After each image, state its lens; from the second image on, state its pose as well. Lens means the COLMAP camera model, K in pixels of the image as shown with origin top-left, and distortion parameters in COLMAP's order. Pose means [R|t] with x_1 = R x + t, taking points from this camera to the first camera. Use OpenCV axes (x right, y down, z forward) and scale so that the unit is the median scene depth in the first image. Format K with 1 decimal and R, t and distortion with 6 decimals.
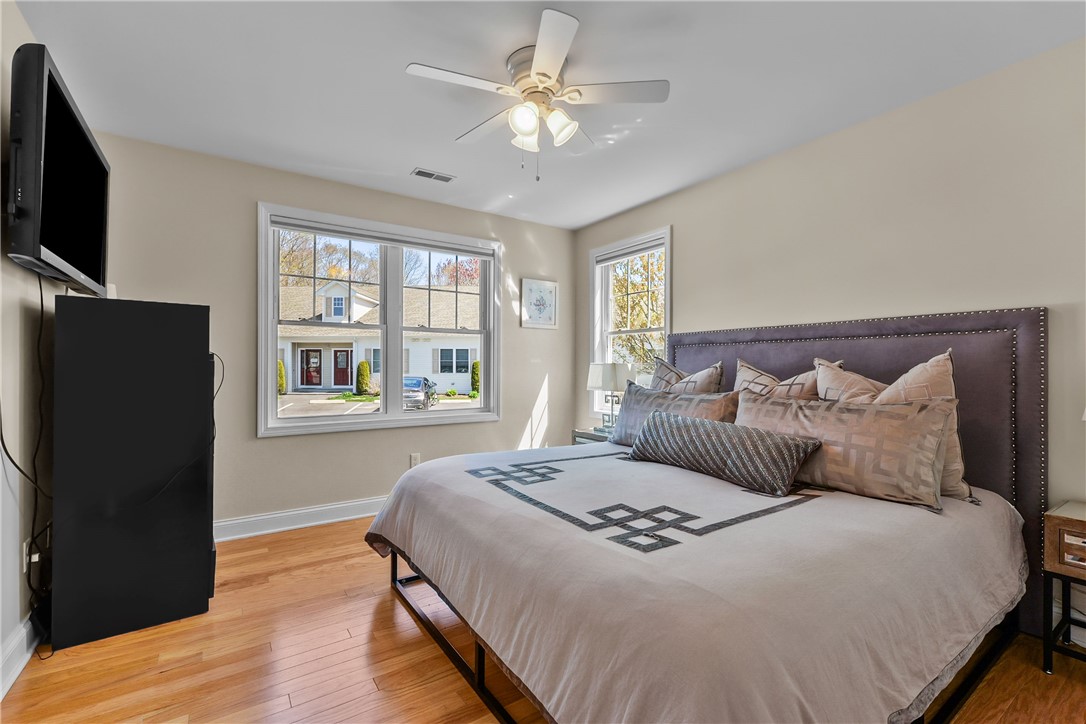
lens RADIAL K [[470.7, 0, 543.9], [0, 470.7, 365.7], [0, 0, 1]] dist [0.003506, -0.000392]
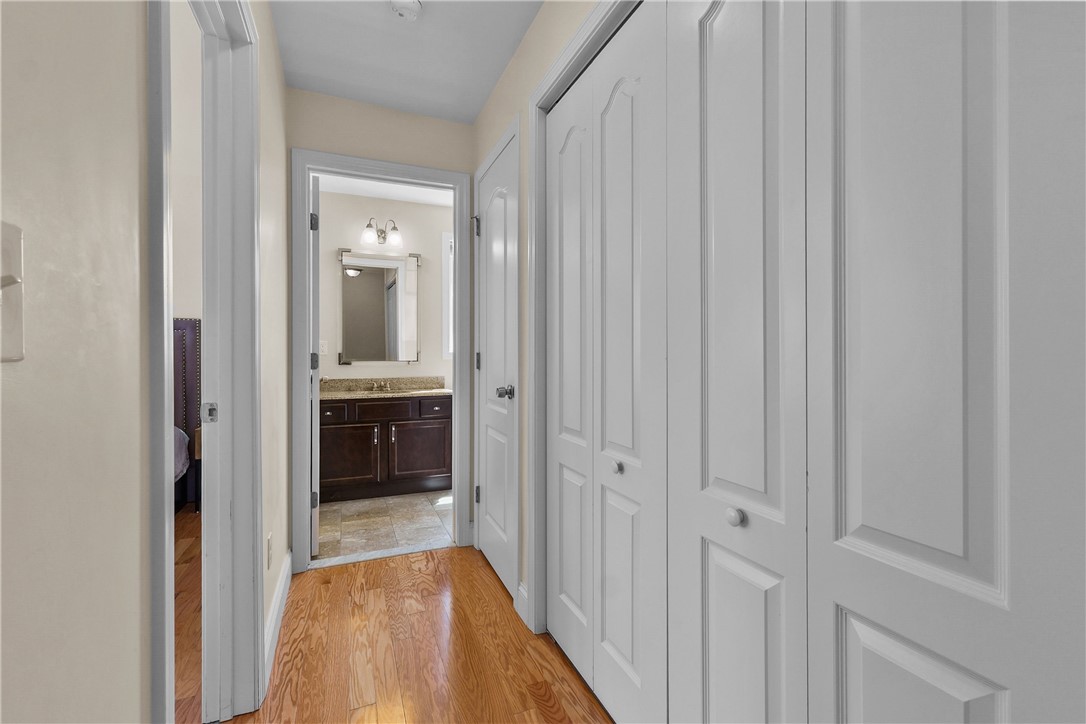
lens RADIAL K [[470.7, 0, 543.4], [0, 470.7, 358.4], [0, 0, 1]] dist [0.003506, -0.000392]
pose [[0.204503, -0.011949, 0.978793, -0.439868], [-0.000787, 0.999923, 0.012371, 0.003355], [-0.978866, -0.003300, 0.204478, -0.662598]]
